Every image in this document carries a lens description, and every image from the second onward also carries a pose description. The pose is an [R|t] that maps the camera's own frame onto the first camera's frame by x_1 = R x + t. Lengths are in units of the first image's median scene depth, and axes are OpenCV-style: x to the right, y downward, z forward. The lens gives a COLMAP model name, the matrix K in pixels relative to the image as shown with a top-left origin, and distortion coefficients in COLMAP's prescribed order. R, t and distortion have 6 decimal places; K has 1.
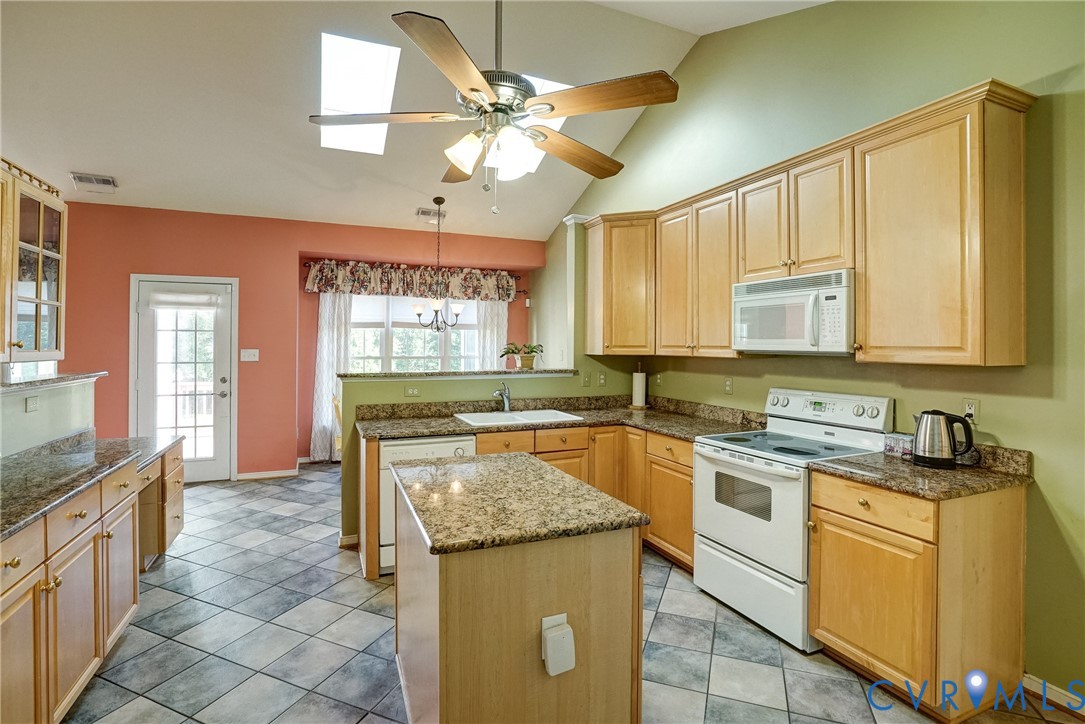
lens RADIAL K [[511.4, 0, 543.6], [0, 511.4, 334.0], [0, 0, 1]] dist [-0.001124, -0.000035]
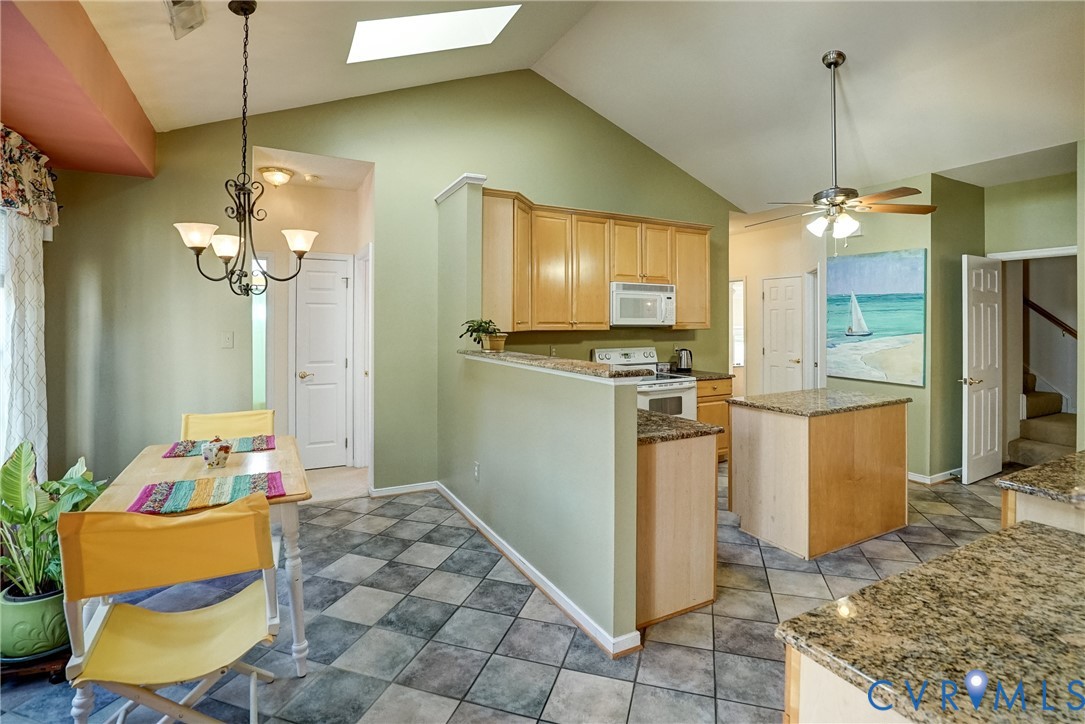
lens RADIAL K [[511.4, 0, 543.6], [0, 511.4, 334.0], [0, 0, 1]] dist [-0.001124, -0.000035]
pose [[-0.082472, -0.025153, 0.996276, -1.201339], [-0.024018, 0.999441, 0.023245, 0.030004], [-0.996304, -0.022012, -0.083030, 1.421309]]
